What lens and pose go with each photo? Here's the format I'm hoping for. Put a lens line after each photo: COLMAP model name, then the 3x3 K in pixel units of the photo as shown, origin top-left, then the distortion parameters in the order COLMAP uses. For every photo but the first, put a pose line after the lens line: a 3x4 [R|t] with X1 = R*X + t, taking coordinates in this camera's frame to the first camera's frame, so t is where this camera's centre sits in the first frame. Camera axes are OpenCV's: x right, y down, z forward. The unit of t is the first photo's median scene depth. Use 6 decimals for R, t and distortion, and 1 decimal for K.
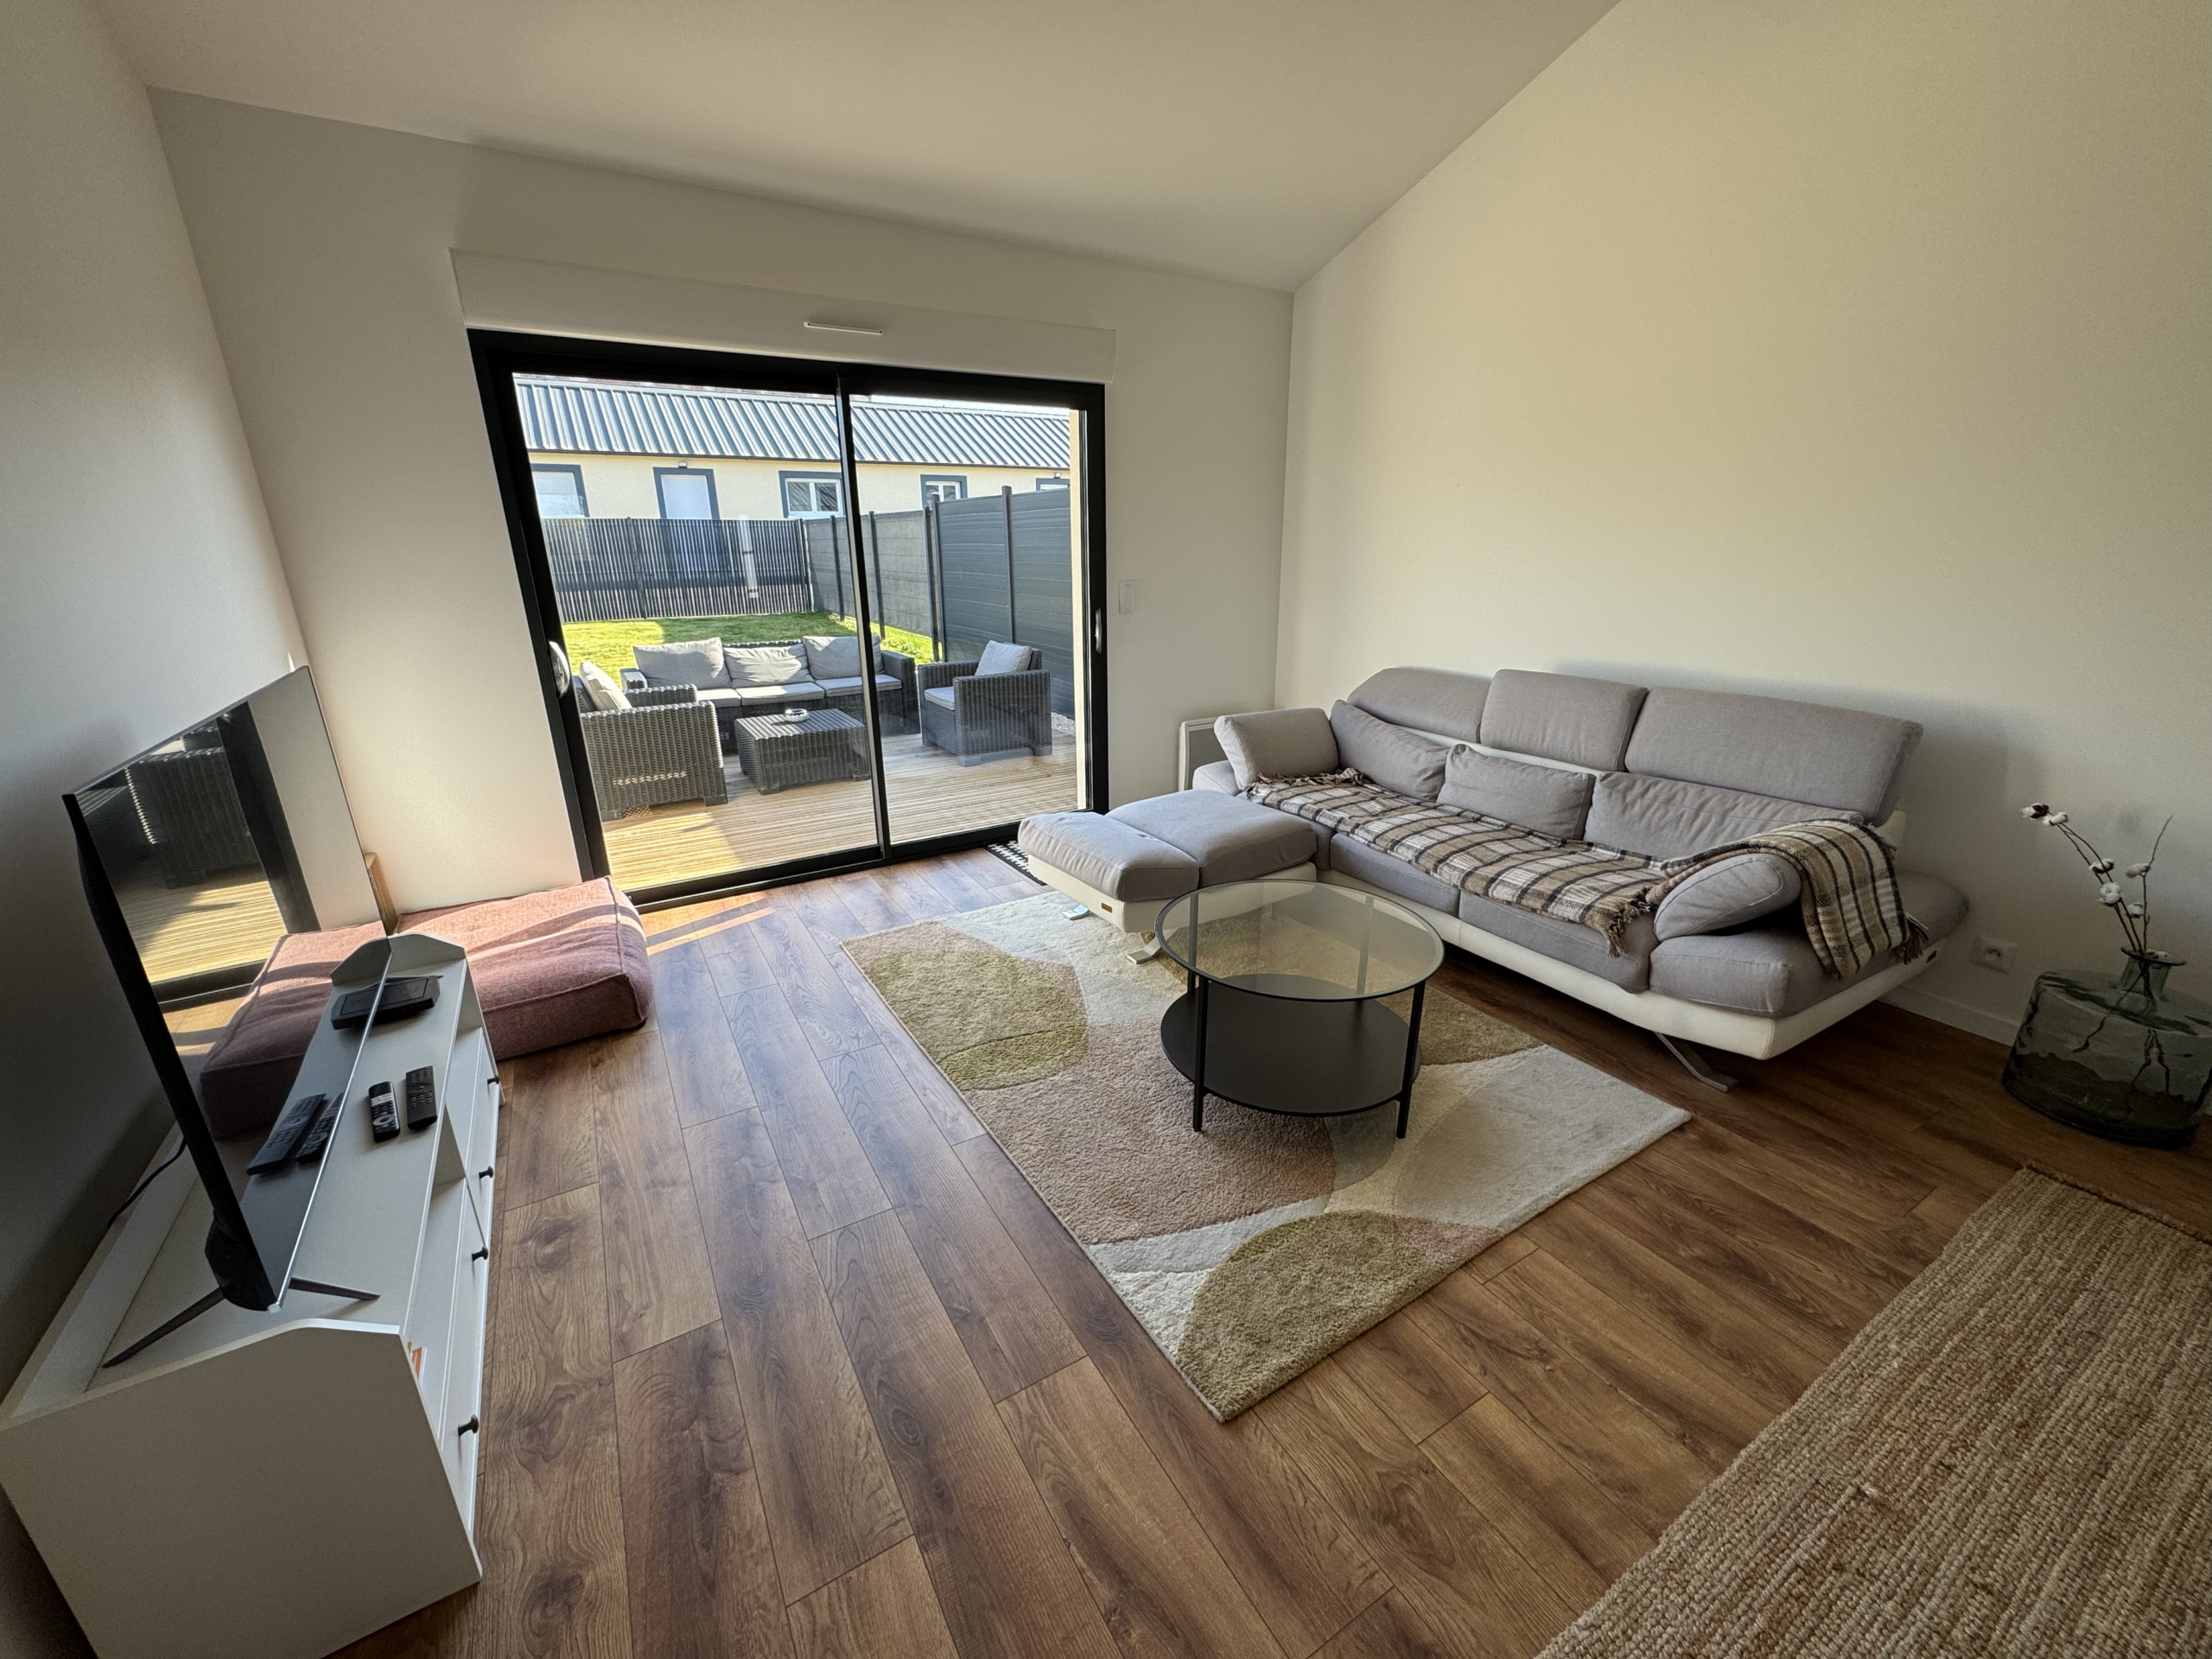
lens RADIAL K [[879.1, 0, 1102.8], [0, 879.1, 827.6], [0, 0, 1]] dist [-0.002381, 0.000337]
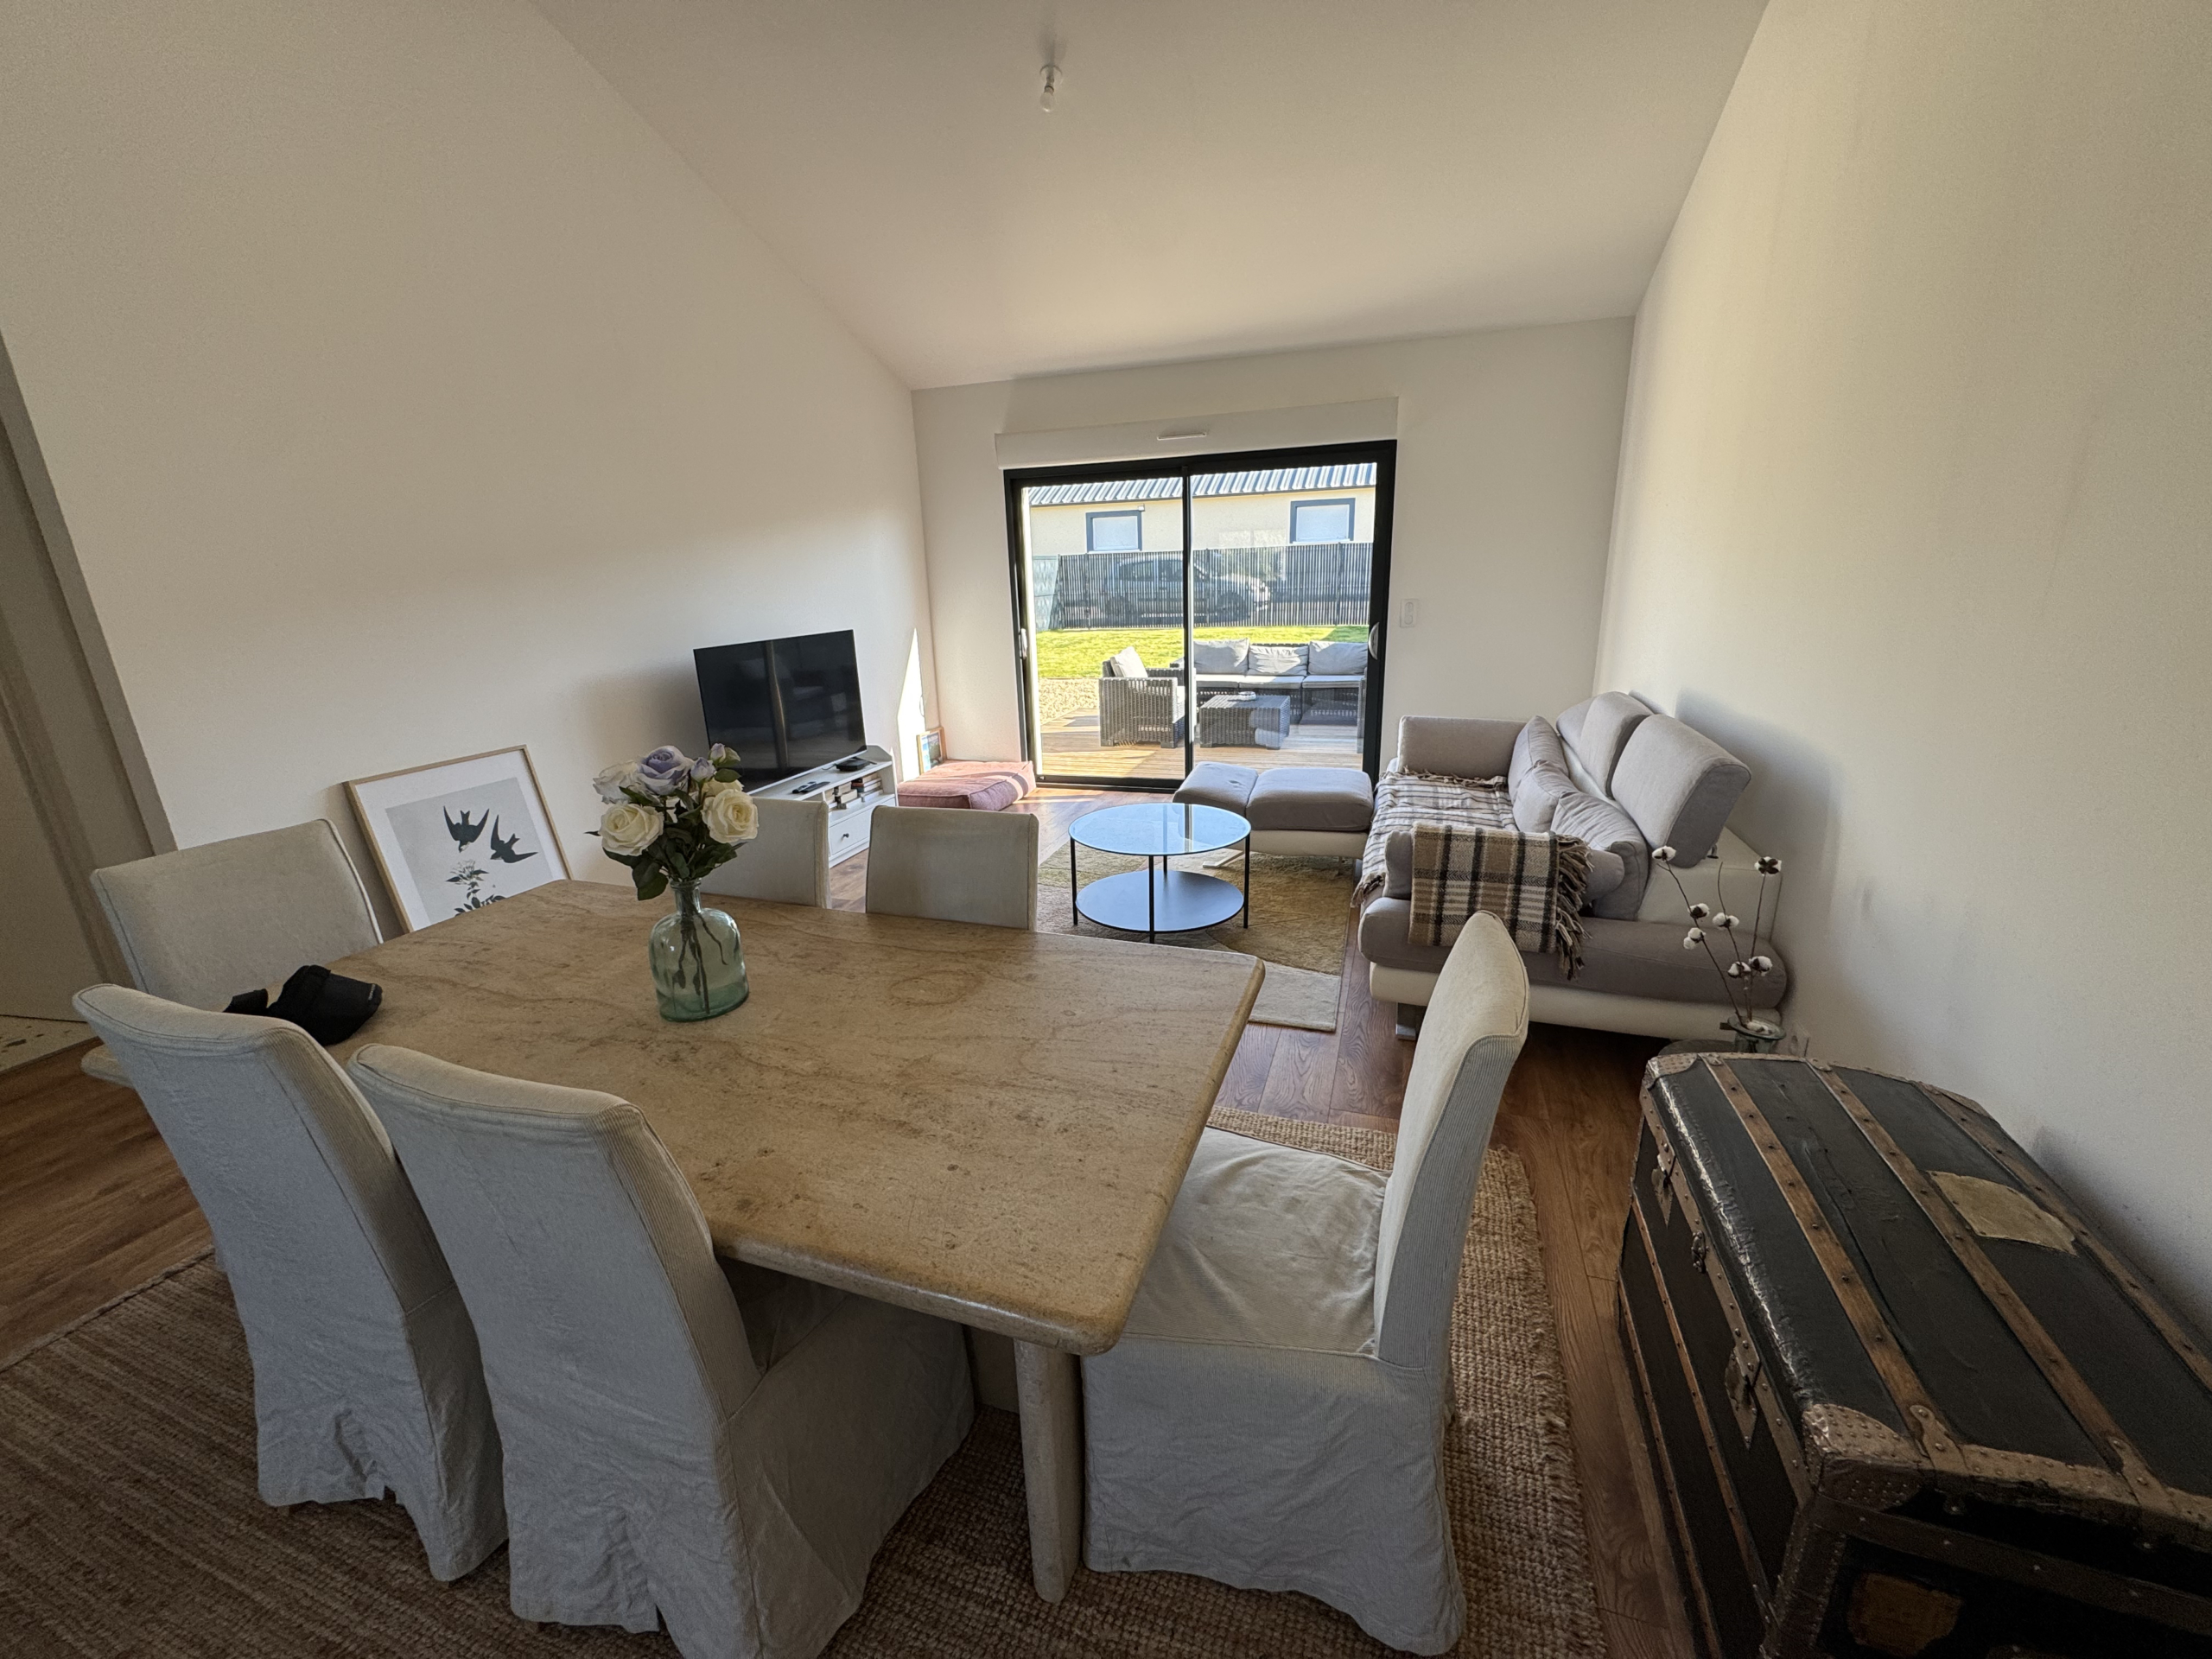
lens RADIAL K [[879.1, 0, 1104.2], [0, 879.1, 826.1], [0, 0, 1]] dist [-0.002381, 0.000337]
pose [[0.647321, 0.201412, -0.735125, 1.569606], [-0.212629, 0.973886, 0.079597, 0.017112], [0.731960, 0.104784, 0.673242, -0.133572]]
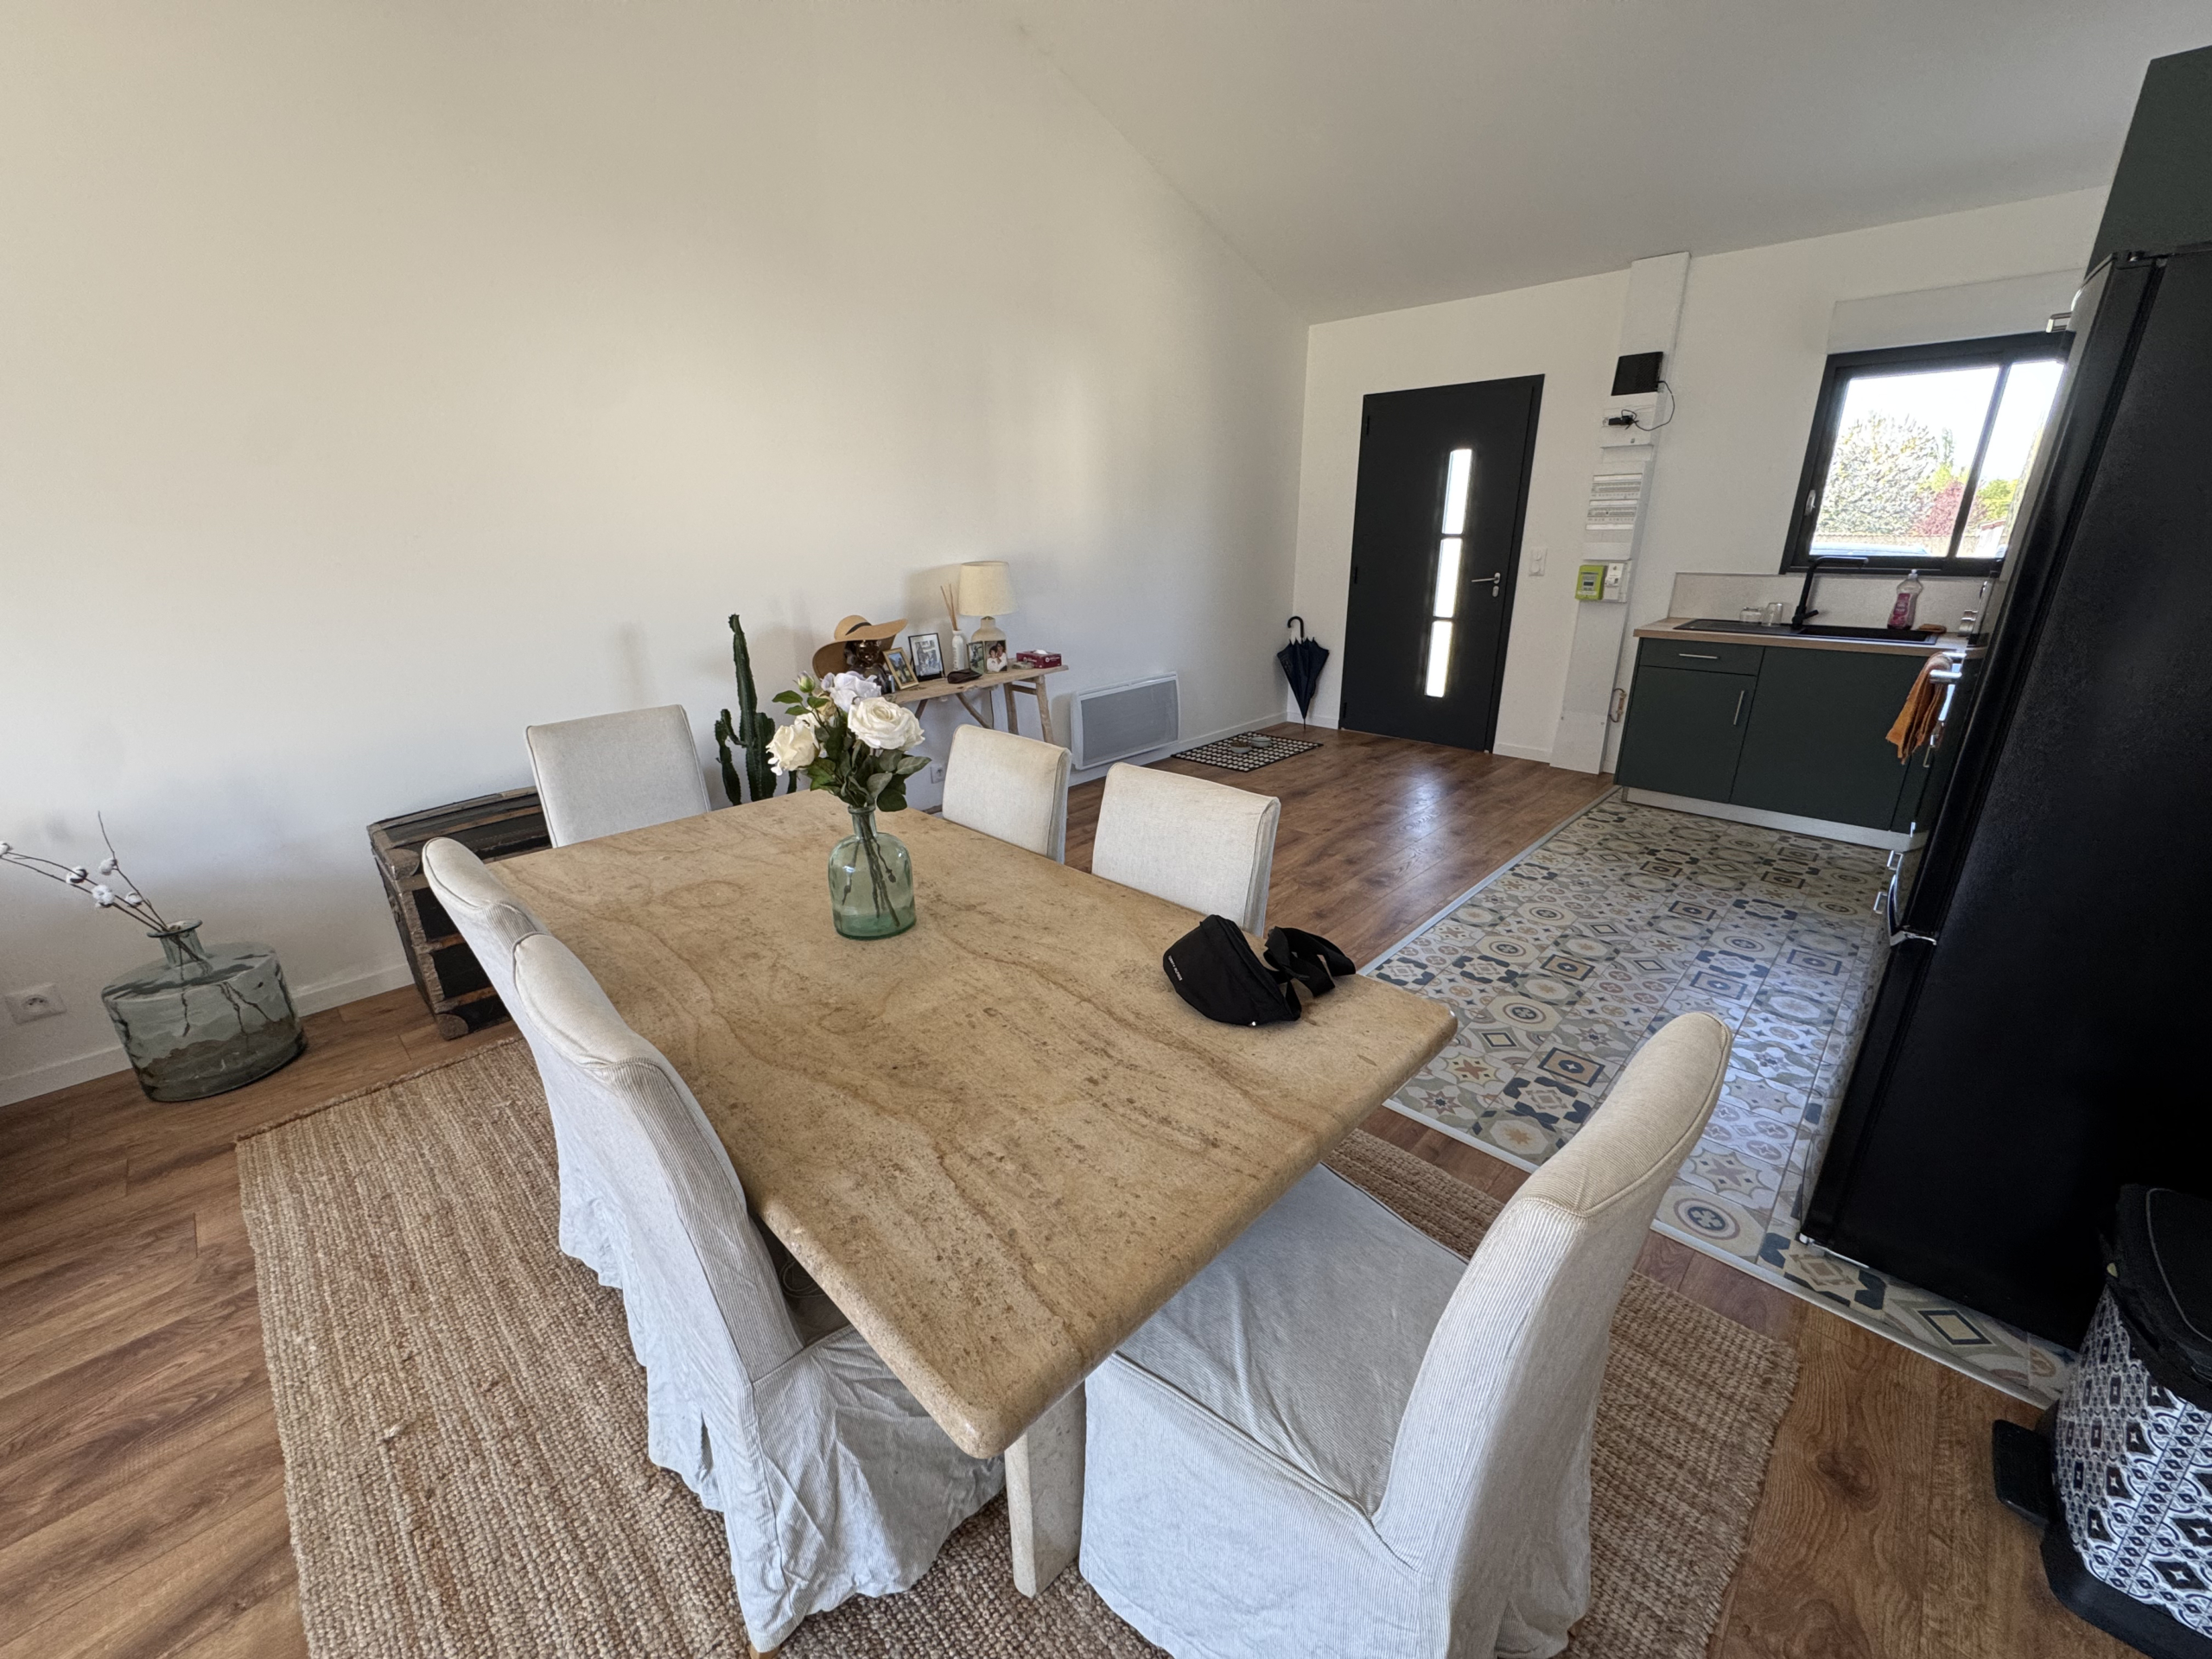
lens RADIAL K [[879.1, 0, 1107.2], [0, 879.1, 833.7], [0, 0, 1]] dist [-0.002381, 0.000337]
pose [[-0.265094, -0.312572, 0.912153, -0.085543], [0.316492, 0.865380, 0.388524, -0.015704], [-0.910801, 0.391685, -0.130481, 0.039098]]
